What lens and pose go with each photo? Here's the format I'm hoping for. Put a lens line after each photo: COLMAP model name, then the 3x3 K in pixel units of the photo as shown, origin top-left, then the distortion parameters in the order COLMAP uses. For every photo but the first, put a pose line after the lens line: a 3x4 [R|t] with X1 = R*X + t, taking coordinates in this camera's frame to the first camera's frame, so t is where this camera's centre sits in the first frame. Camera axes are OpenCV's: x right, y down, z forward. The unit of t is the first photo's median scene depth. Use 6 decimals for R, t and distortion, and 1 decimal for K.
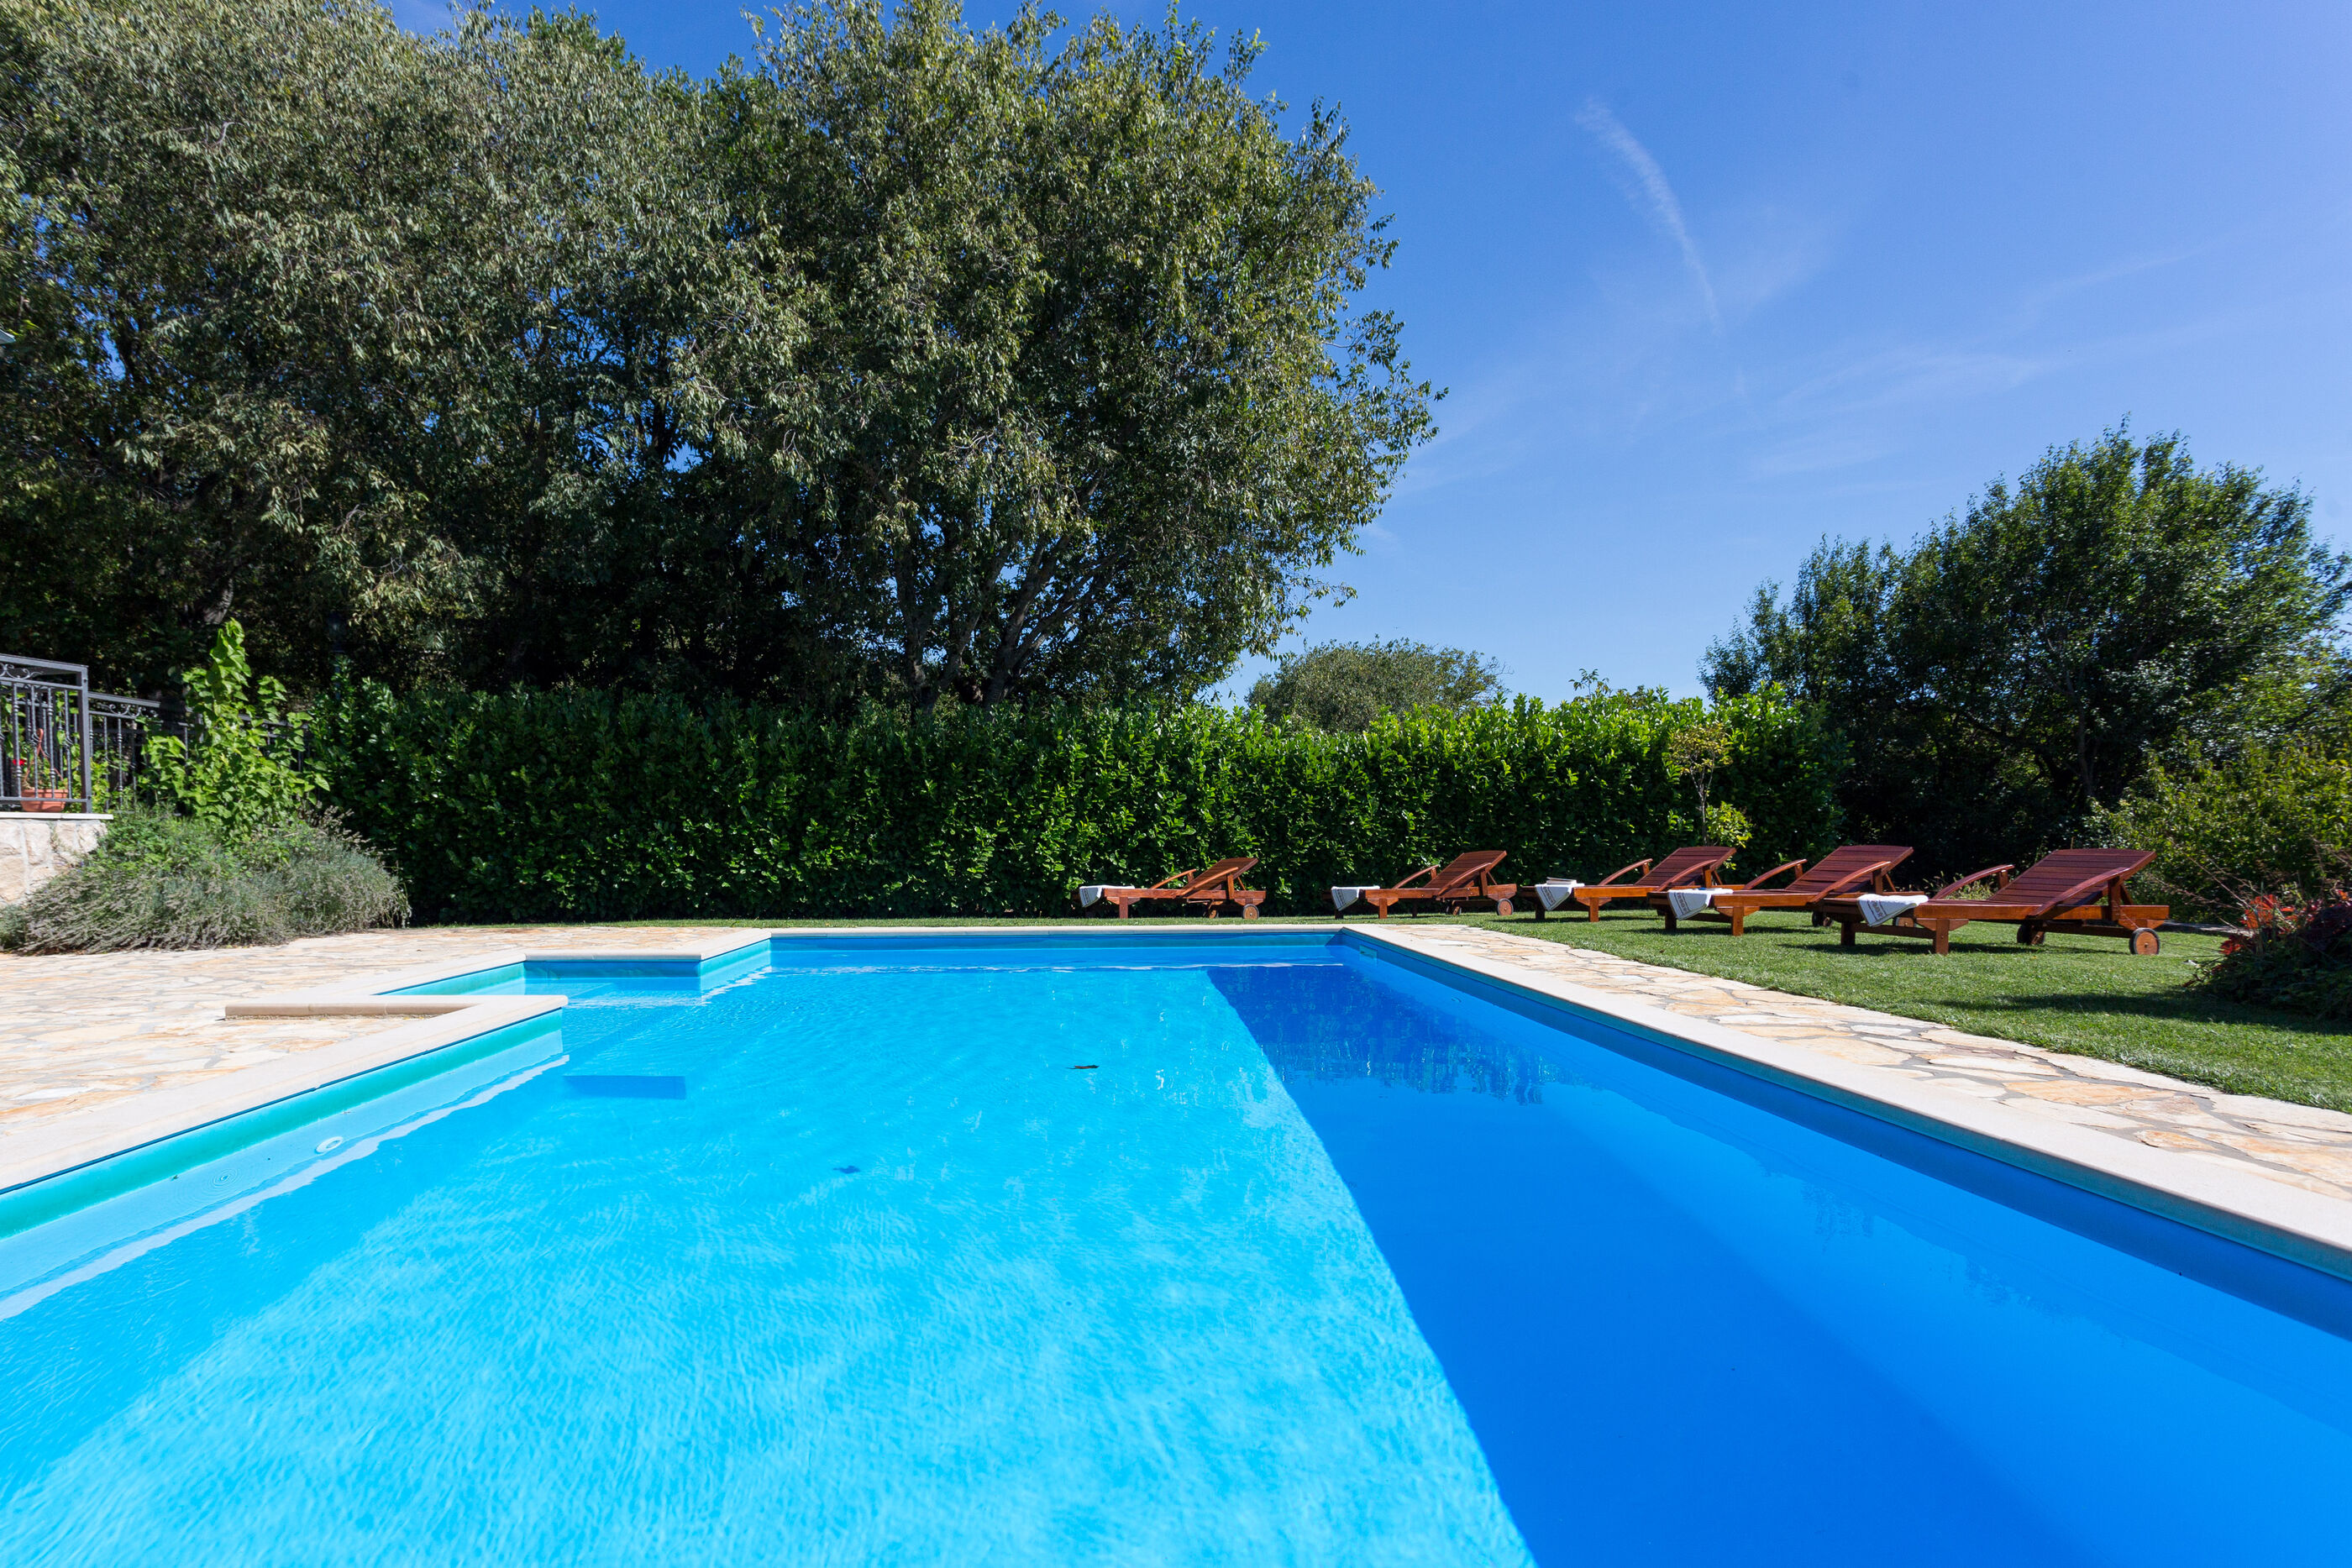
lens RADIAL K [[1212.4, 0, 1066.4], [0, 1212.4, 866.0], [0, 0, 1]] dist [0.000369, 0.005032]
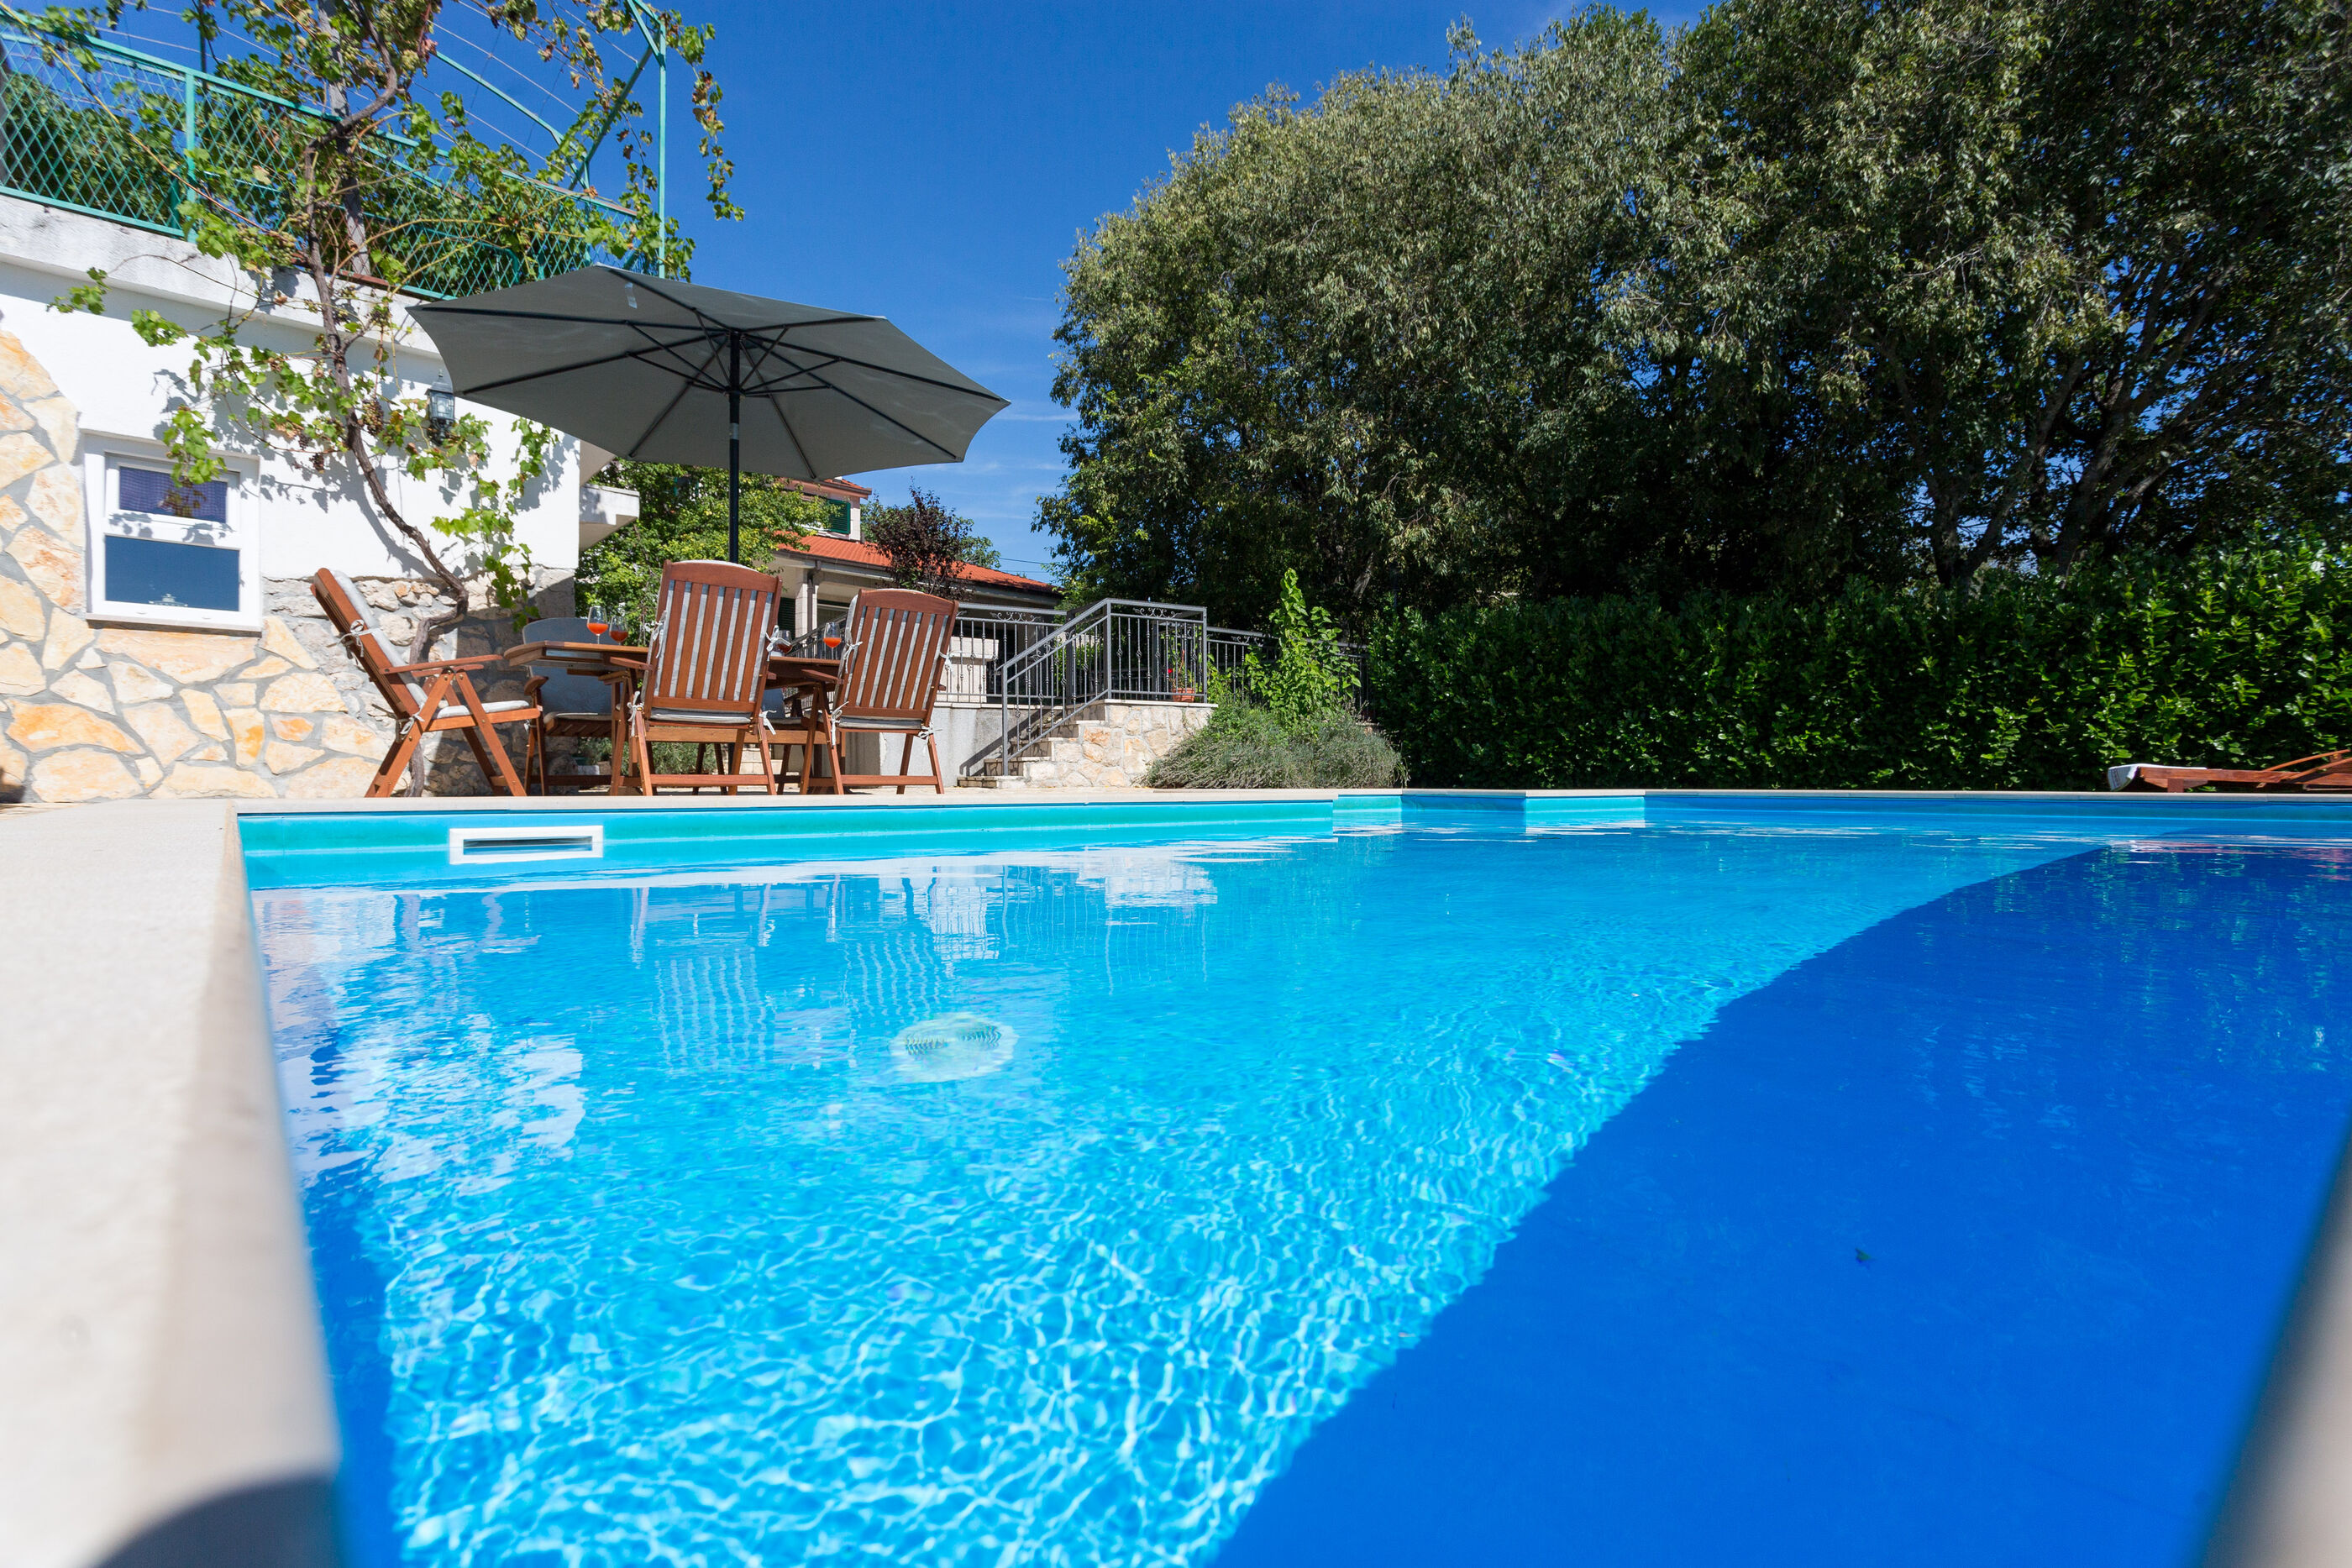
lens RADIAL K [[1119.3, 0, 1168.1], [0, 1119.3, 779.2], [0, 0, 1]] dist [0.002665, 0.001121]
pose [[0.654012, 0.009466, -0.756425, 0.145950], [-0.025959, 0.999614, -0.009935, 0.042735], [0.756038, 0.026133, 0.654005, 0.028555]]
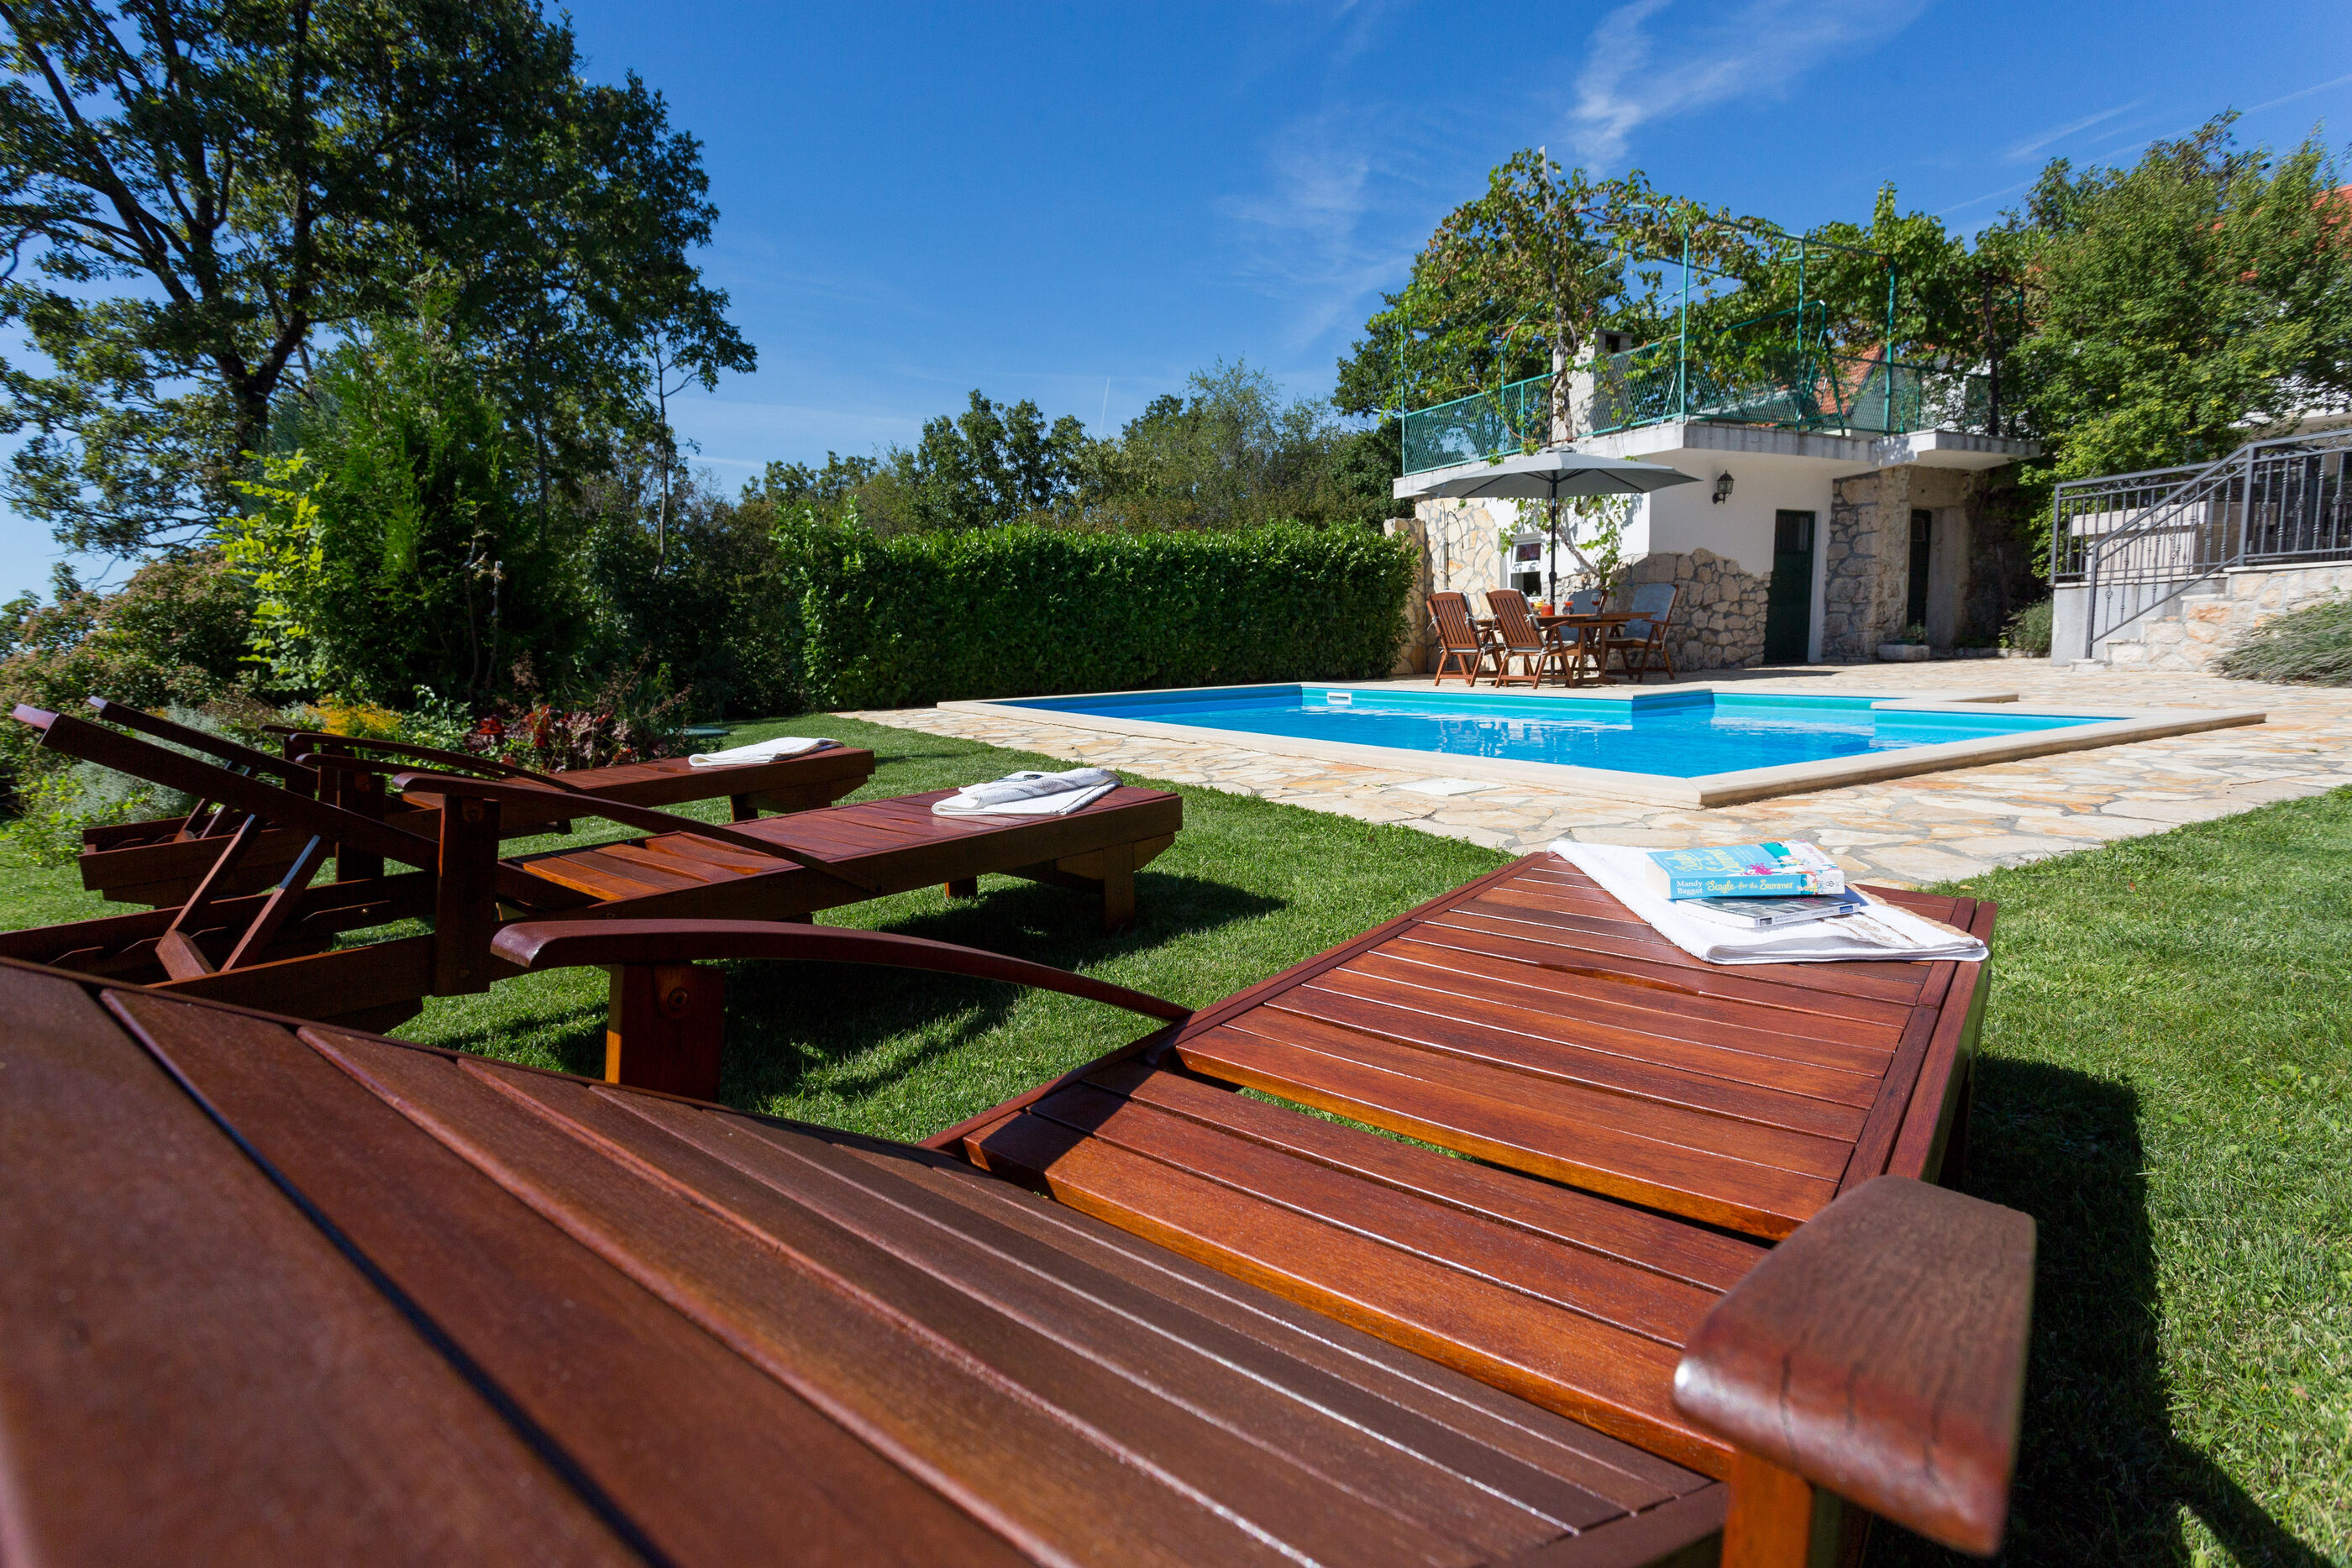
lens RADIAL K [[1119.3, 0, 1182.2], [0, 1119.3, 777.9], [0, 0, 1]] dist [0.002665, 0.001121]
pose [[-0.871503, 0.095924, -0.480916, 0.405096], [0.029104, 0.989071, 0.144538, -0.015189], [0.489525, 0.111969, -0.864771, 0.847015]]
